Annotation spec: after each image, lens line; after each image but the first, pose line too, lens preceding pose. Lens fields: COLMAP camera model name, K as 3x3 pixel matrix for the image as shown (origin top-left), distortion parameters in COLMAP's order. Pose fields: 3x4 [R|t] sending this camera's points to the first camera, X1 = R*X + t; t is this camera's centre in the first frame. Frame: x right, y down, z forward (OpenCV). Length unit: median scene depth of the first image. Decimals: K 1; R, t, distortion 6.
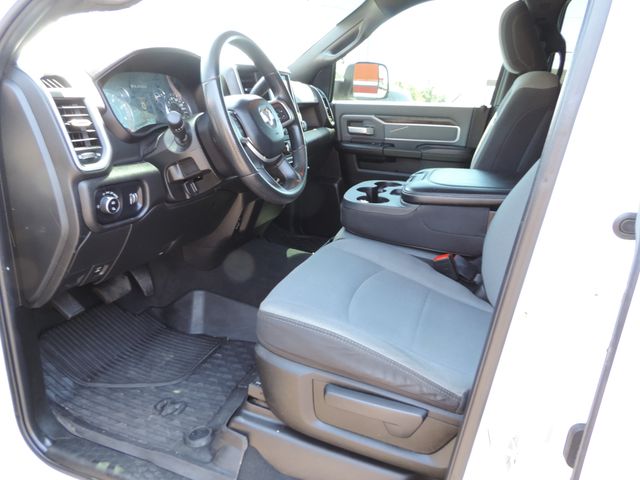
lens RADIAL K [[432.6, 0, 320.0], [0, 432.6, 240.0], [0, 0, 1]] dist [-0.051416, -0.000689]
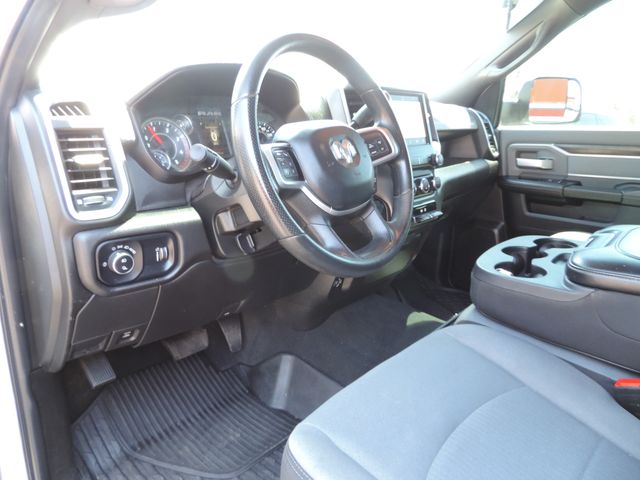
lens RADIAL K [[444.2, 0, 320.0], [0, 444.2, 240.0], [0, 0, 1]] dist [-0.027184, -0.000248]
pose [[0.922383, 0.072459, -0.379419, 0.096547], [-0.097718, 0.994070, -0.047715, -0.079543], [0.373711, 0.081088, 0.923994, 0.254116]]
